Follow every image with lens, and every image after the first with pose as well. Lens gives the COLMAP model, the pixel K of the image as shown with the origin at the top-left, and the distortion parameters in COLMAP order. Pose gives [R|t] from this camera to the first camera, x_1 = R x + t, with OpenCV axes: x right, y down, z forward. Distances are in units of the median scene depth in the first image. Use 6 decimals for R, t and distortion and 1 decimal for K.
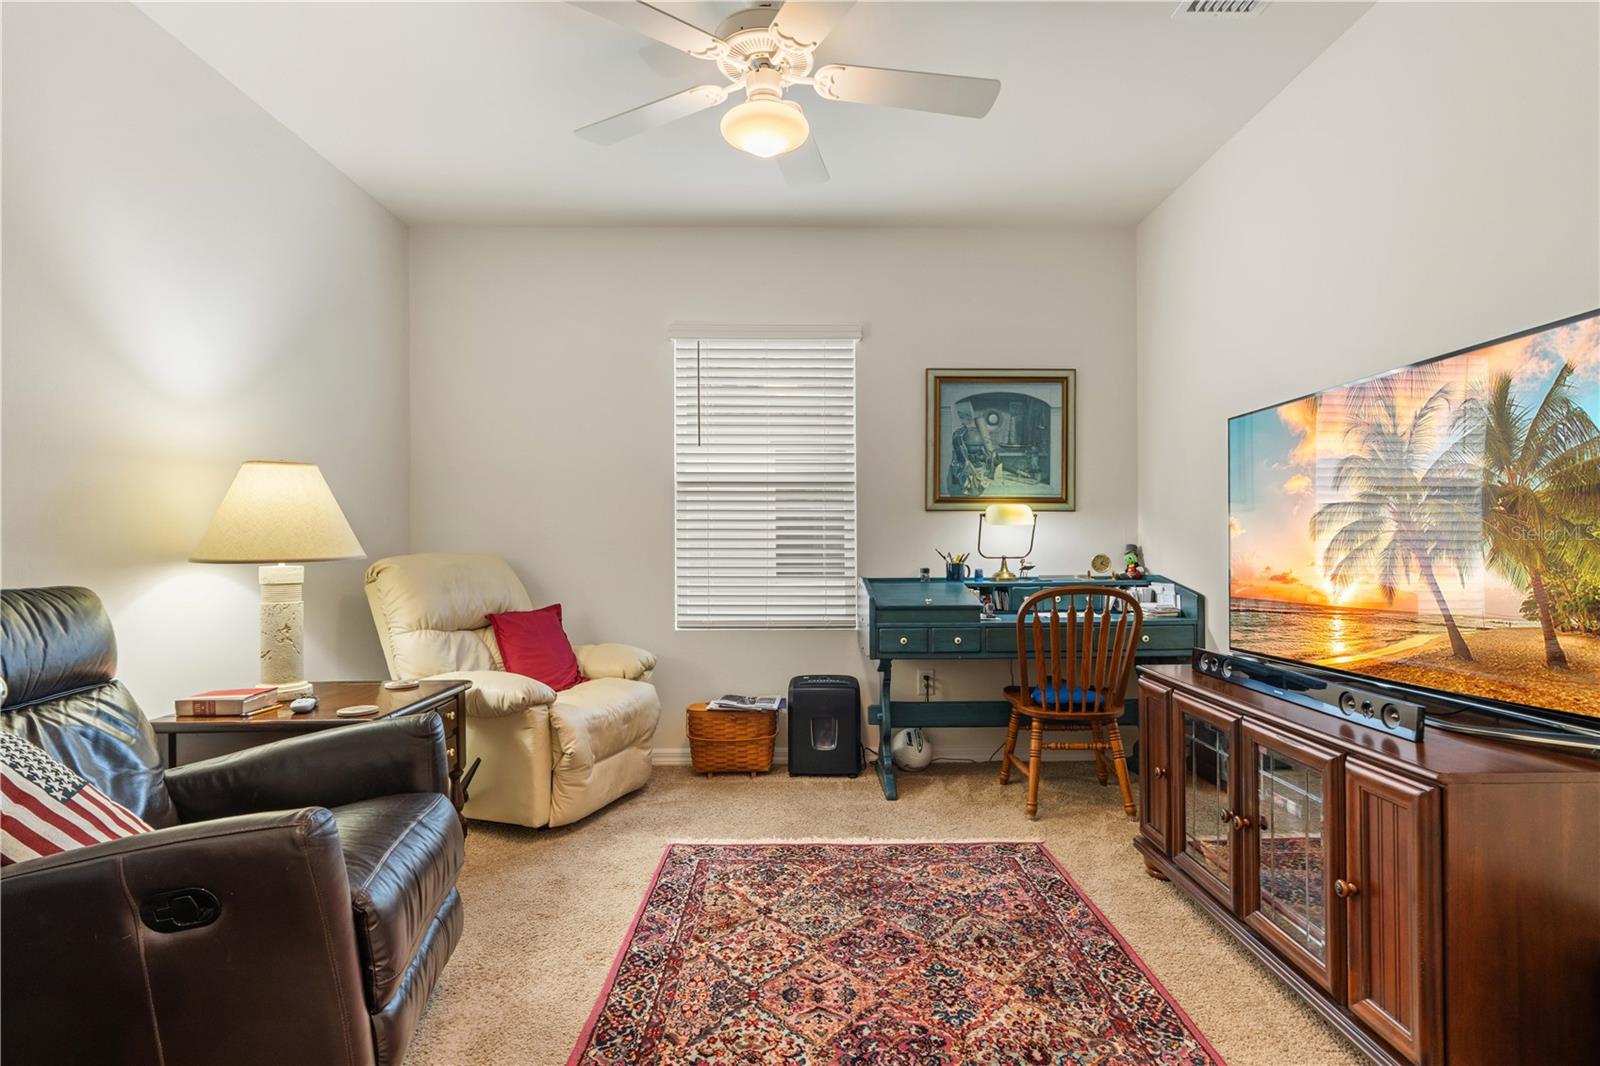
lens RADIAL K [[760.8, 0, 814.4], [0, 760.8, 528.4], [0, 0, 1]] dist [-0.004564, 0.000590]
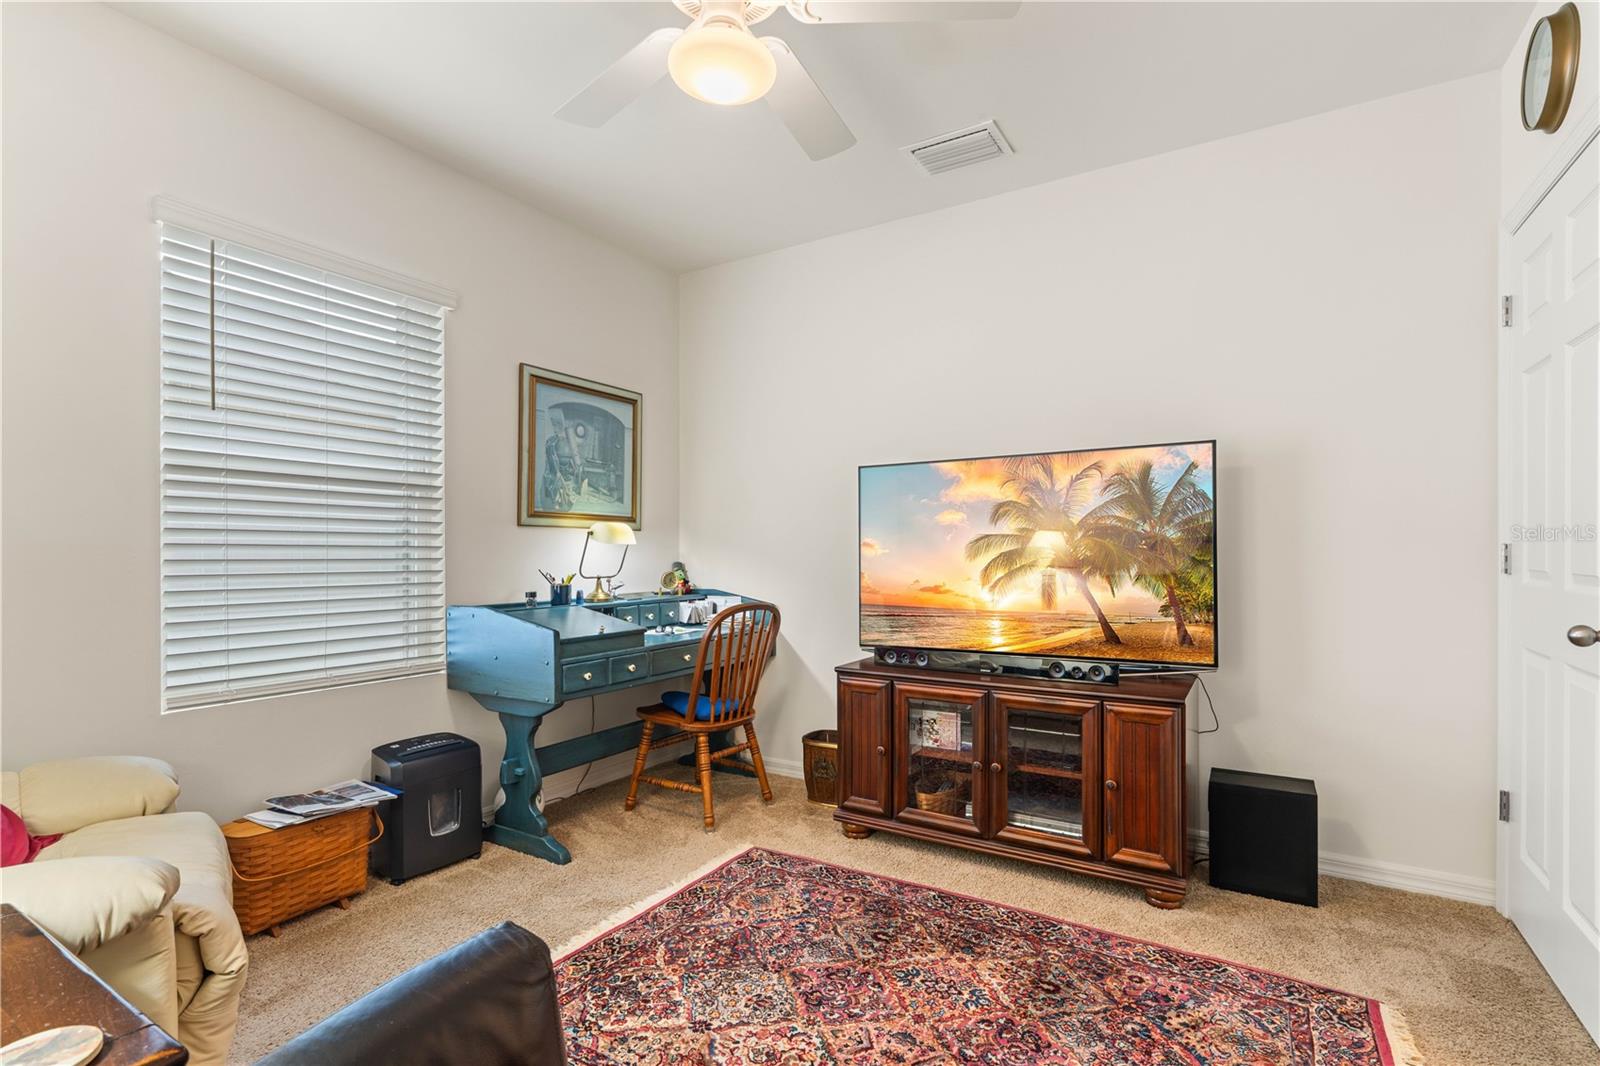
lens RADIAL K [[729.8, 0, 791.2], [0, 729.8, 538.7], [0, 0, 1]] dist [-0.011443, 0.004974]
pose [[0.565464, 0.015894, 0.824620, -0.409649], [-0.013801, 0.999857, -0.009808, -0.005018], [-0.824658, -0.005834, 0.565602, 0.304560]]
